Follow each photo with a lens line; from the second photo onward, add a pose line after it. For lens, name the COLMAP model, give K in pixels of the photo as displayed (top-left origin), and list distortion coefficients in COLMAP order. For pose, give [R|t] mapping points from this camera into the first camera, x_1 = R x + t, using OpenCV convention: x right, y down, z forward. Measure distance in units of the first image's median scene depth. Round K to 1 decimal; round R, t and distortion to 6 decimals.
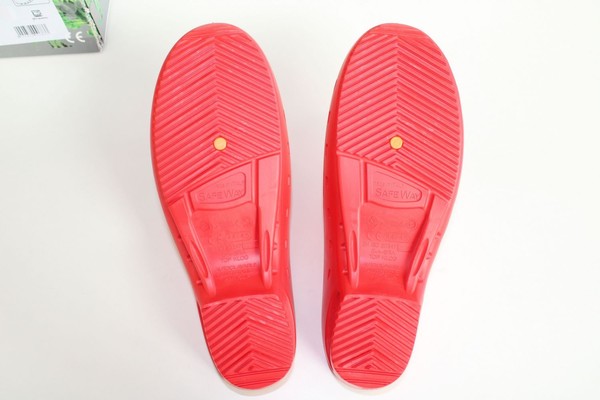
lens RADIAL K [[589.4, 0, 300.0], [0, 589.4, 200.0], [0, 0, 1]] dist [-0.136485, -0.001155]
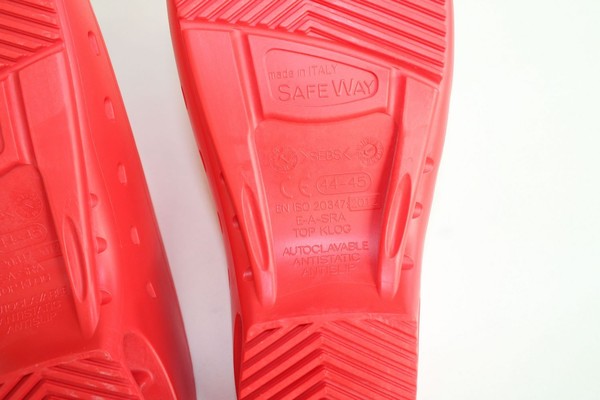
lens RADIAL K [[589.4, 0, 300.0], [0, 589.4, 200.0], [0, 0, 1]] dist [-0.136485, -0.001155]
pose [[0.984801, -0.173620, 0.004714, 0.128829], [0.173067, 0.983226, 0.057579, 0.044527], [-0.014632, -0.055888, 0.998330, 0.538014]]
